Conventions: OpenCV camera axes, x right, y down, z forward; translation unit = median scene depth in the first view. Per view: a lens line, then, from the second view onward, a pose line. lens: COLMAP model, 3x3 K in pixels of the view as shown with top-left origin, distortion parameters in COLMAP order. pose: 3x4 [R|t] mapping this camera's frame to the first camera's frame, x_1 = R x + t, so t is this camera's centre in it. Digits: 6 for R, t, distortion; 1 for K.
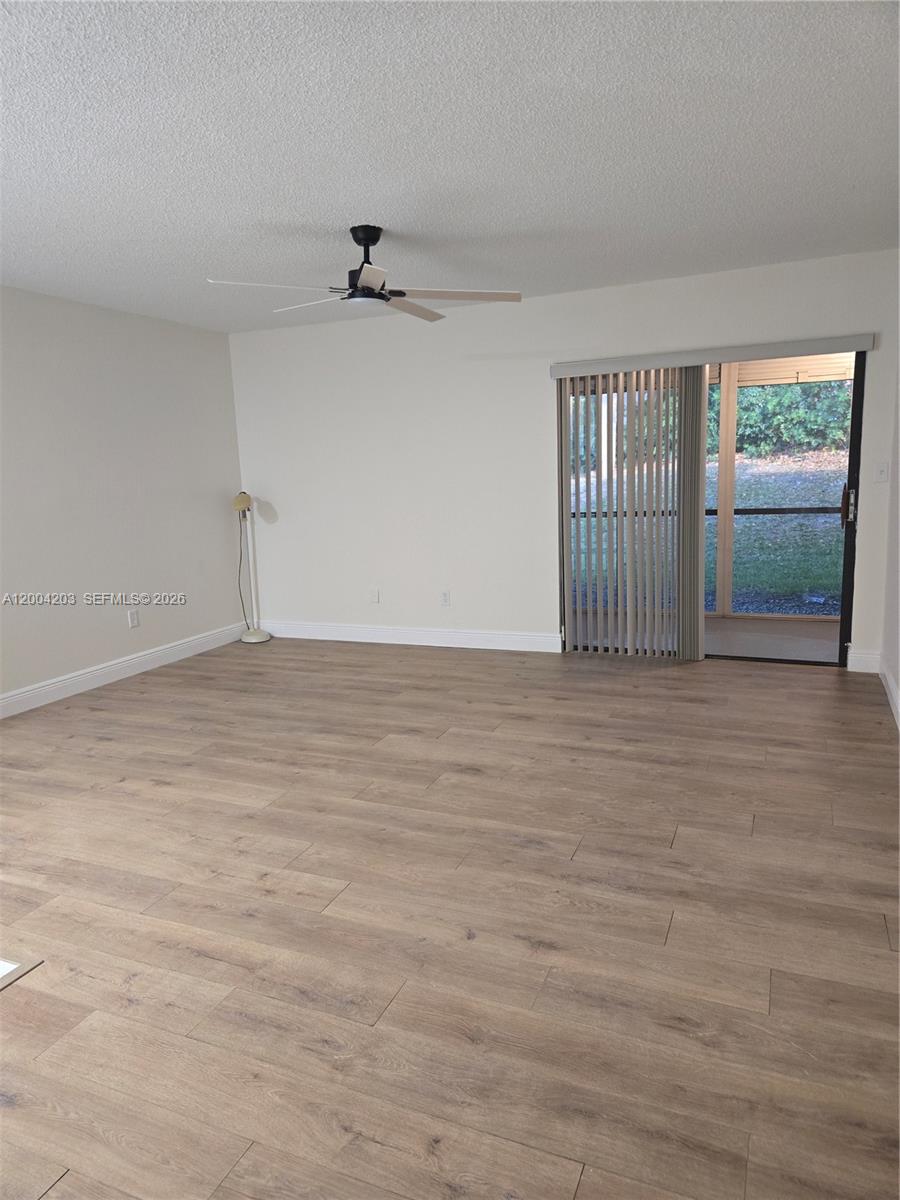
lens RADIAL K [[791.2, 0, 450.0], [0, 791.2, 600.0], [0, 0, 1]] dist [-0.001716, -0.002323]
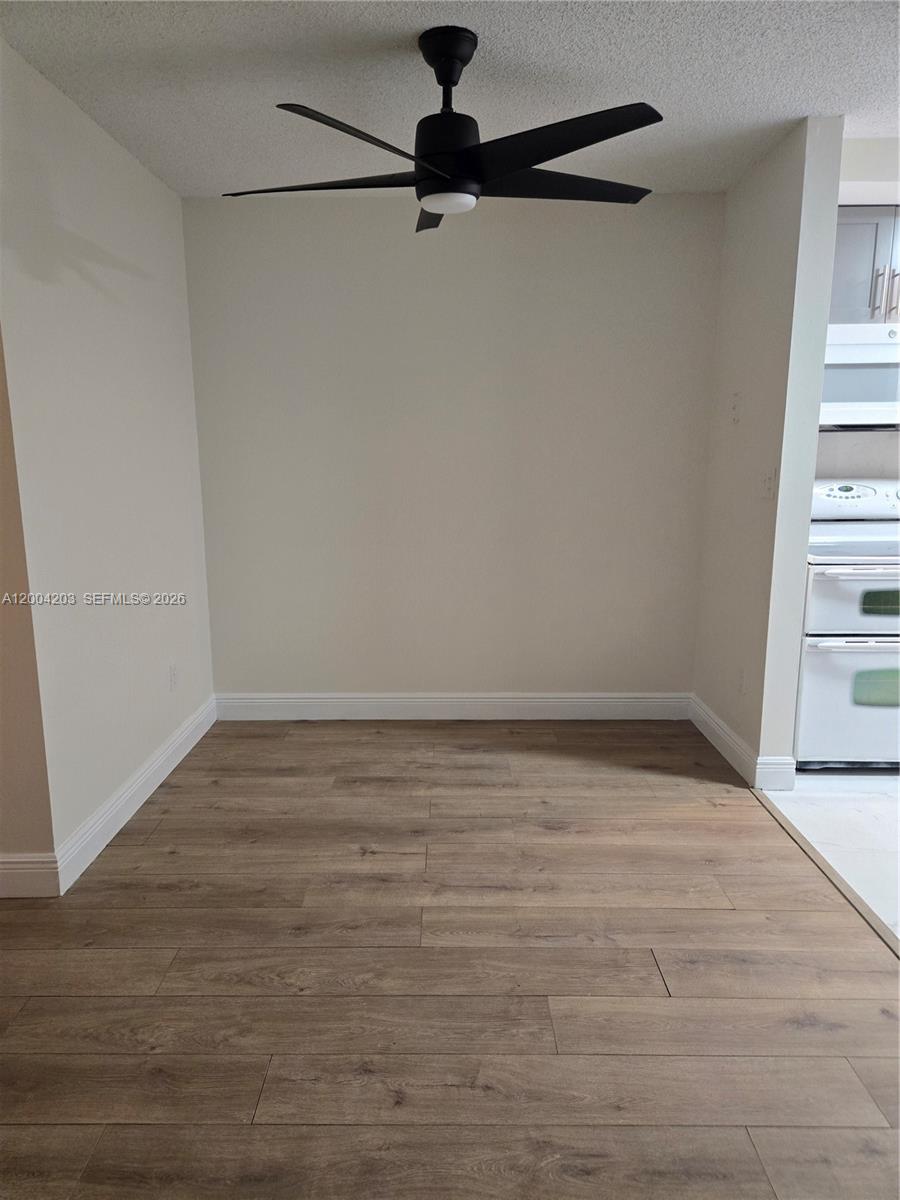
lens RADIAL K [[791.2, 0, 450.0], [0, 791.2, 600.0], [0, 0, 1]] dist [-0.001716, -0.002323]
pose [[-0.917396, 0.113508, -0.381446, 0.233350], [-0.030001, 0.936012, 0.350686, -0.281059], [0.396844, 0.333162, -0.855288, 1.653289]]
